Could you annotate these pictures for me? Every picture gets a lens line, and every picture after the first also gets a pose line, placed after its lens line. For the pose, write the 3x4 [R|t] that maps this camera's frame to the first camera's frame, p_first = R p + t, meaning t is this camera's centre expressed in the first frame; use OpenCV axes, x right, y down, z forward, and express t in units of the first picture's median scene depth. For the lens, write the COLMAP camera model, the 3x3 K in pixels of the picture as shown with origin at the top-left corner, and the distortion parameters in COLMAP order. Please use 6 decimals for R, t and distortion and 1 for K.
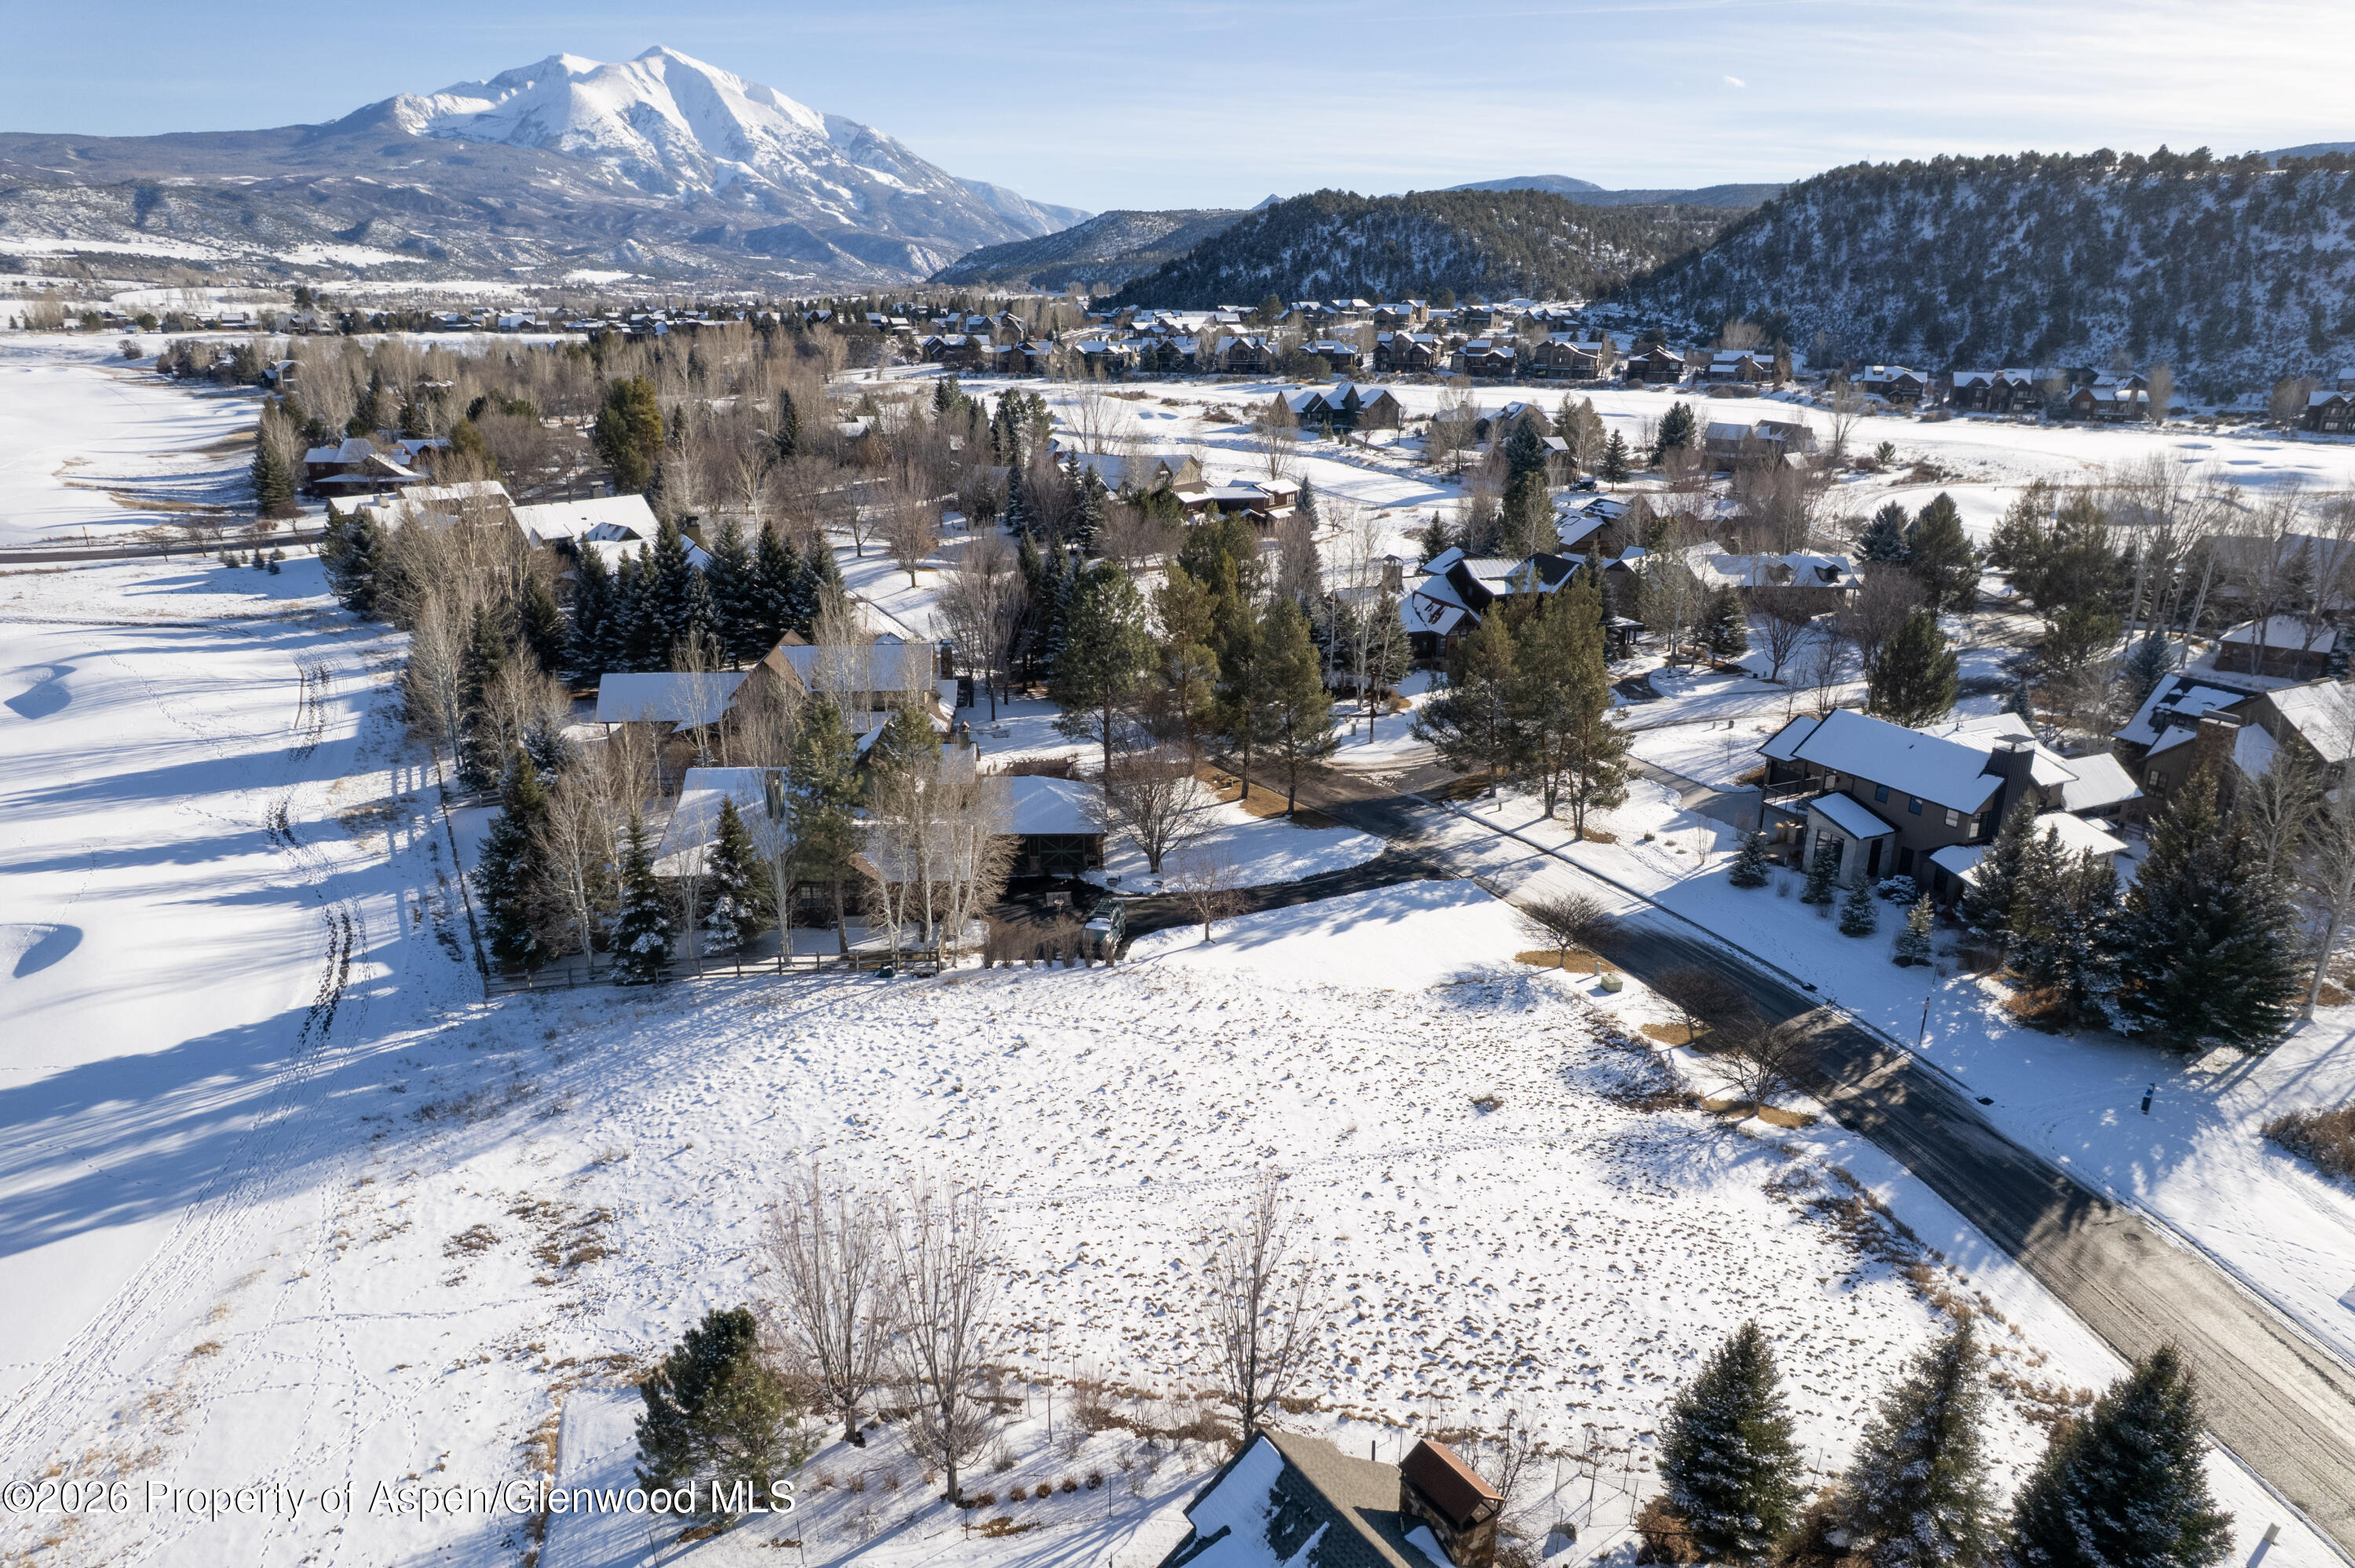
lens RADIAL K [[1505.3, 0, 1183.6], [0, 1505.3, 802.5], [0, 0, 1]] dist [-0.072701, 0.058326]
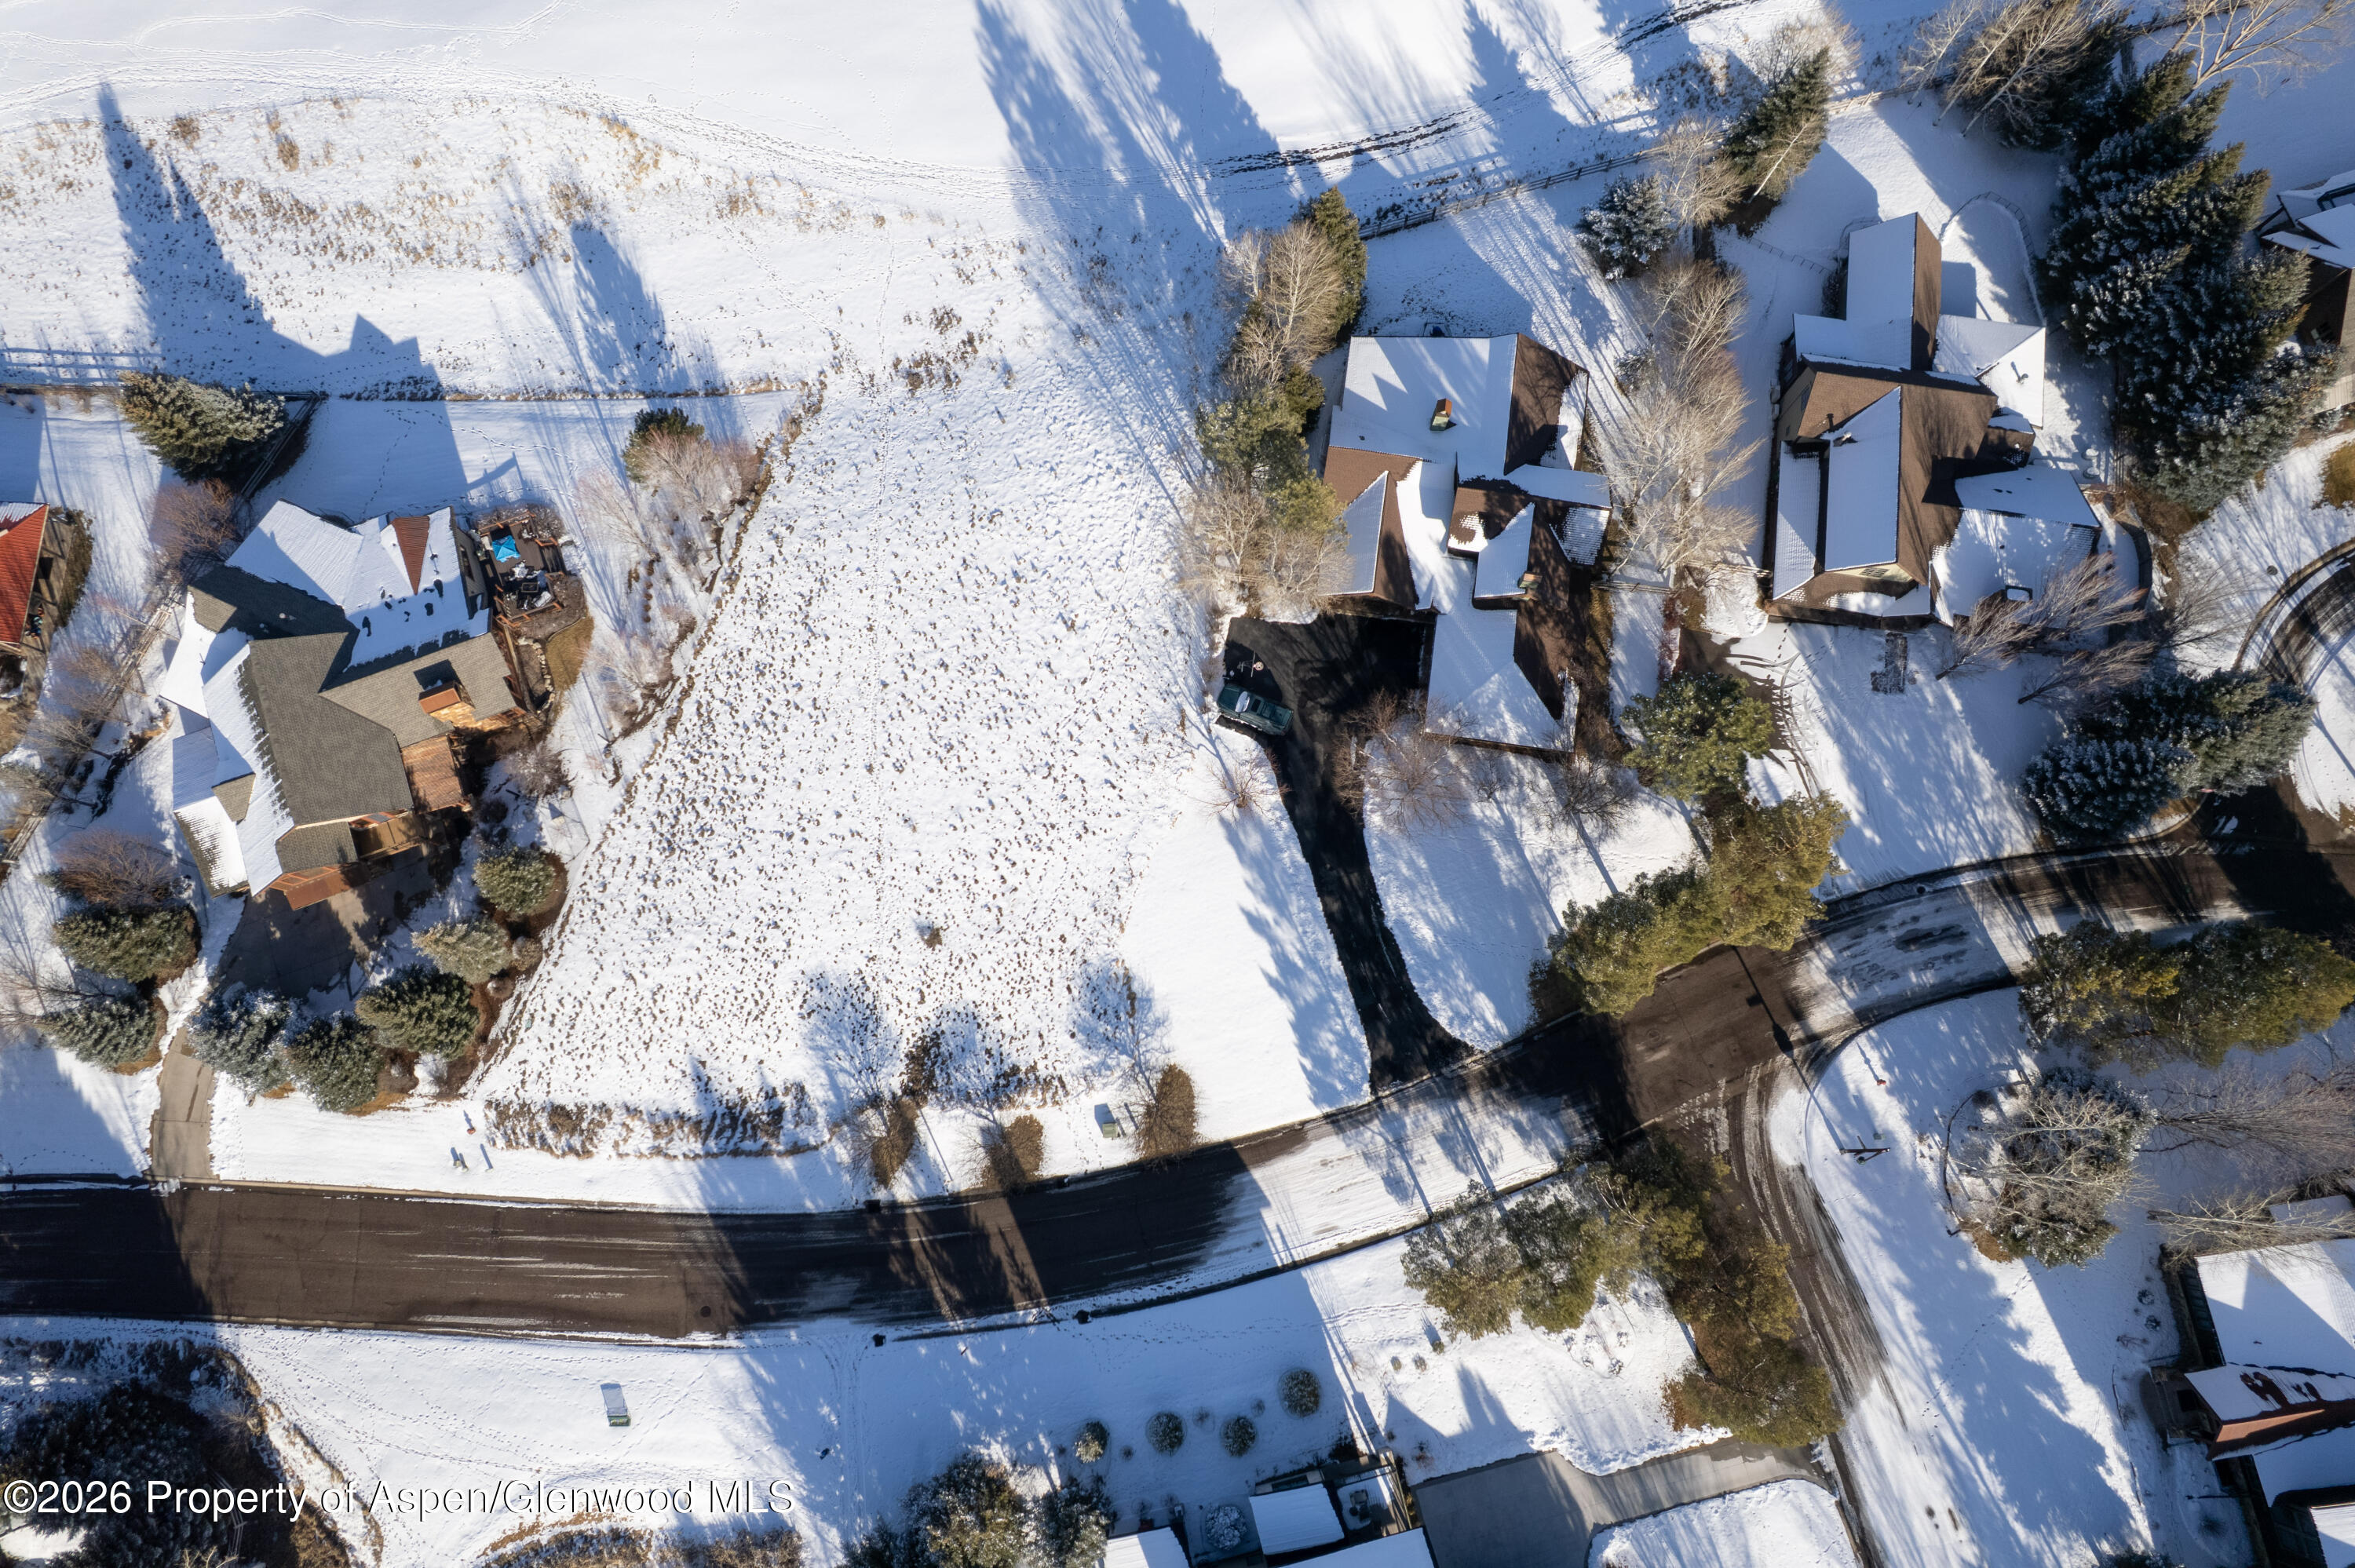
lens RADIAL K [[1511.3, 0, 1195.5], [0, 1511.3, 786.7], [0, 0, 1]] dist [-0.075618, 0.063287]
pose [[-0.200453, 0.956322, -0.212761, 0.204001], [-0.321035, 0.141060, 0.936503, -0.771309], [0.925611, 0.256029, 0.278737, 0.514681]]
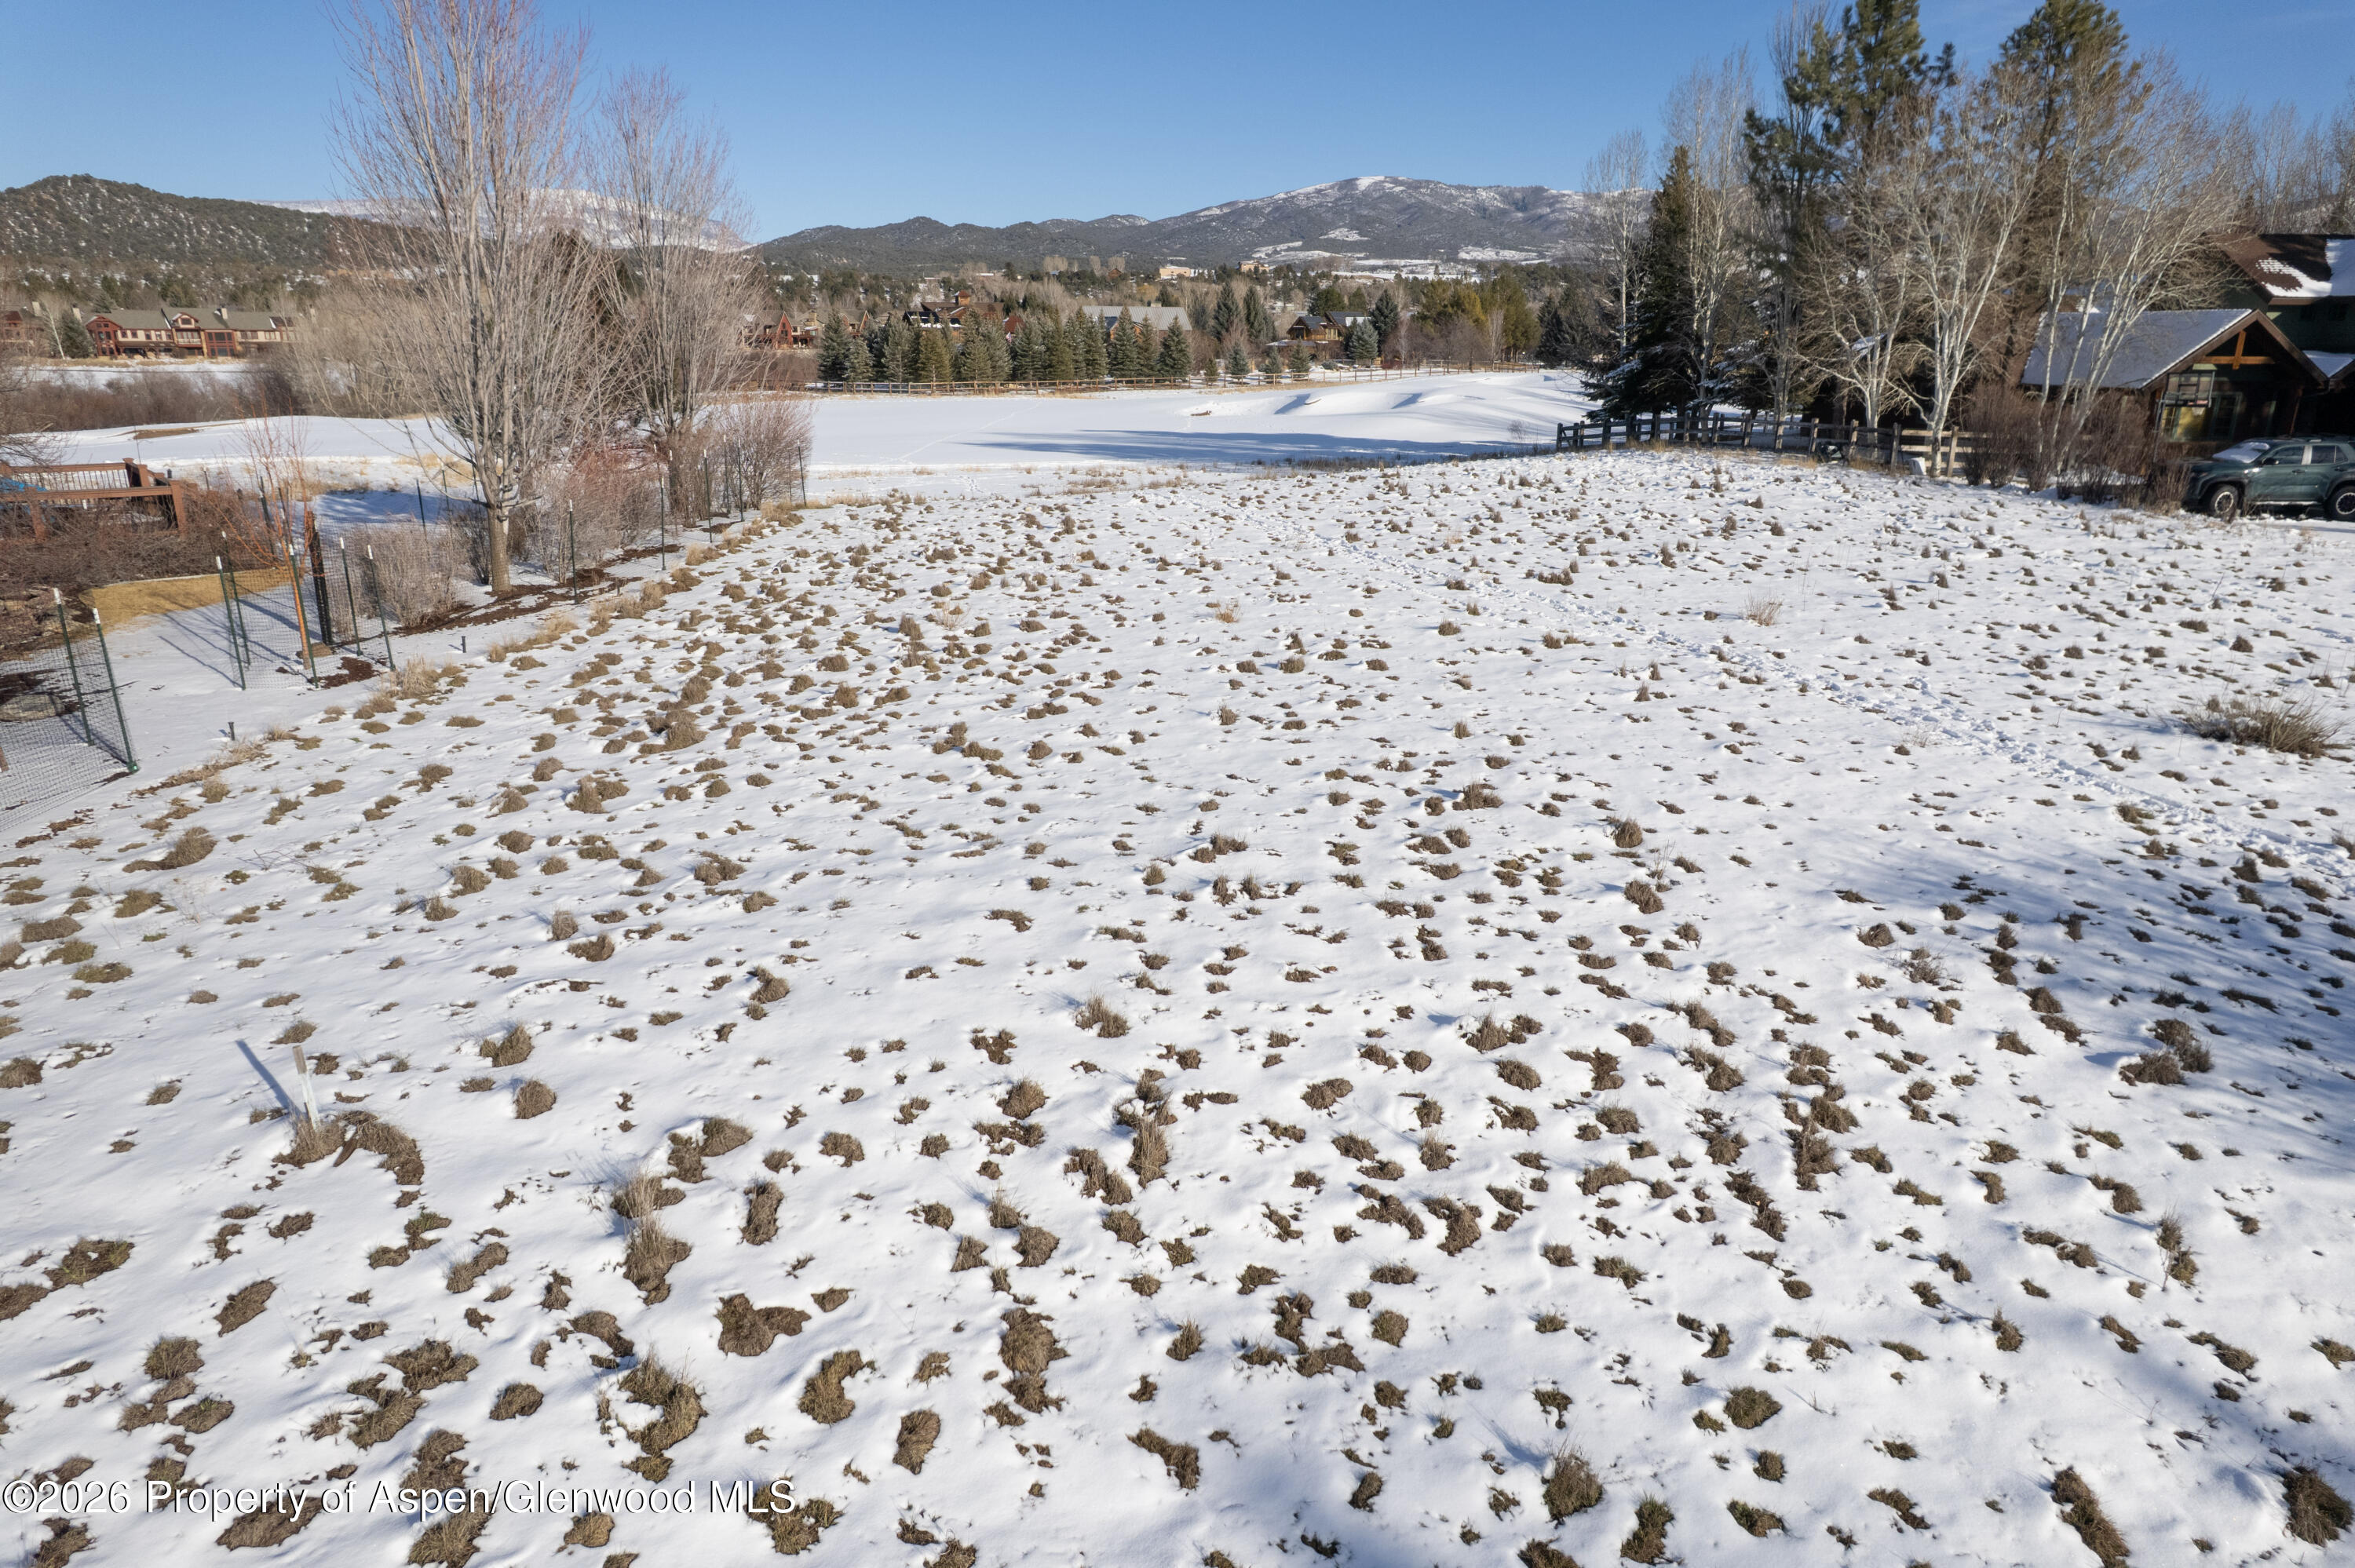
lens RADIAL K [[1513.1, 0, 1188.4], [0, 1513.1, 786.2], [0, 0, 1]] dist [-0.075402, 0.073919]
pose [[0.144537, 0.279709, -0.949143, 0.266206], [-0.316915, 0.921773, 0.223382, 0.135215], [0.937376, 0.268511, 0.221874, 0.500039]]
